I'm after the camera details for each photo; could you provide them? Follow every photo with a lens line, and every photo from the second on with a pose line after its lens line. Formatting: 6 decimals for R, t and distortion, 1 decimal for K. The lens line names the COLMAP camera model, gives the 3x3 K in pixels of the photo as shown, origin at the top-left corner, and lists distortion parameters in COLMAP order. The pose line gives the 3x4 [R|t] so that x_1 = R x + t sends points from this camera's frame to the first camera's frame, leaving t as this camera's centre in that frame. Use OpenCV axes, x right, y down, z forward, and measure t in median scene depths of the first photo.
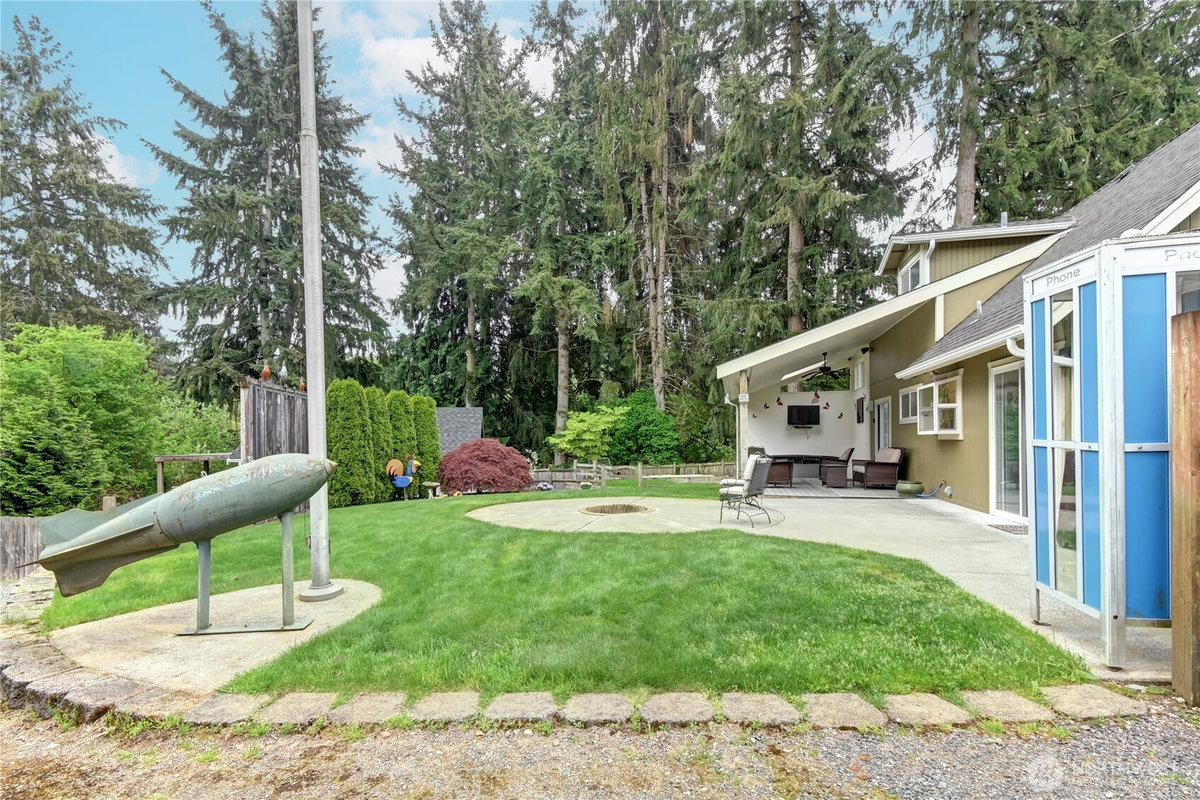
lens RADIAL K [[576.4, 0, 604.2], [0, 576.4, 433.8], [0, 0, 1]] dist [0.015954, -0.006841]
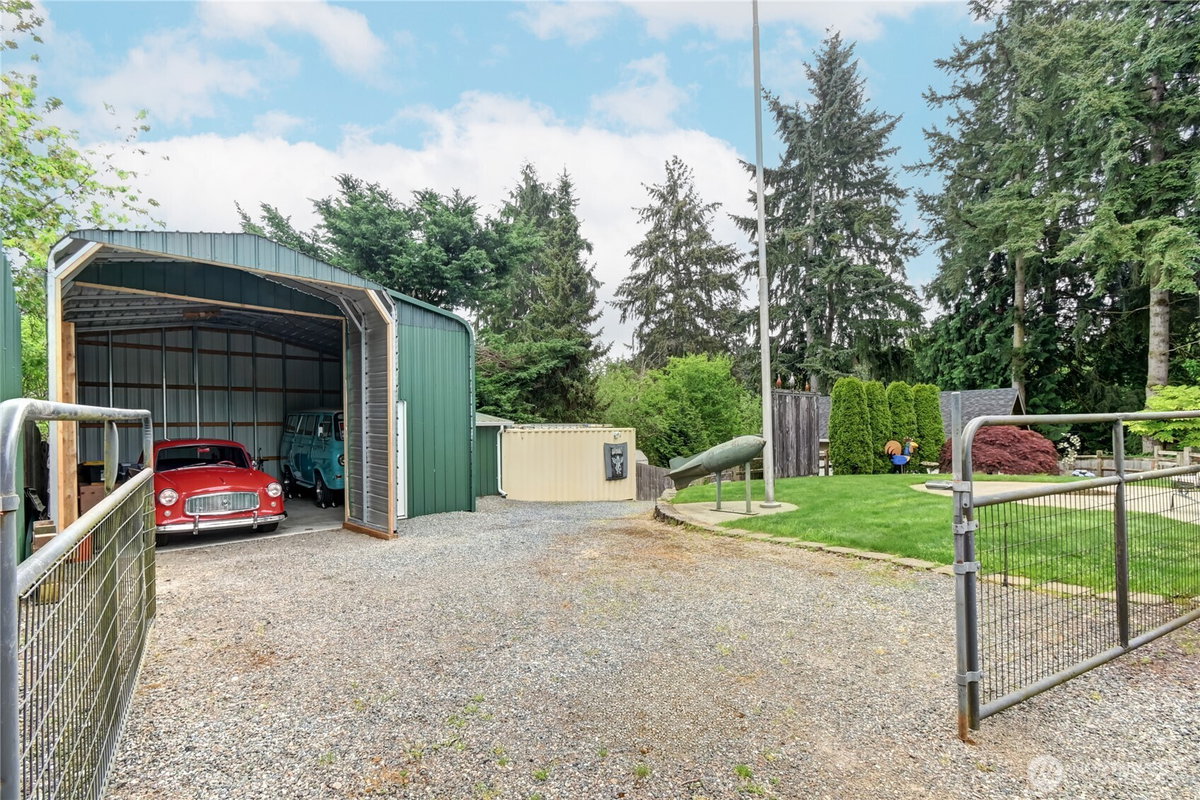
lens RADIAL K [[576.4, 0, 604.2], [0, 576.4, 433.8], [0, 0, 1]] dist [0.015954, -0.006841]
pose [[0.615043, 0.009008, -0.788442, 0.129913], [0.016365, 0.999574, 0.024187, -0.005230], [0.788324, -0.027779, 0.614633, -0.119520]]
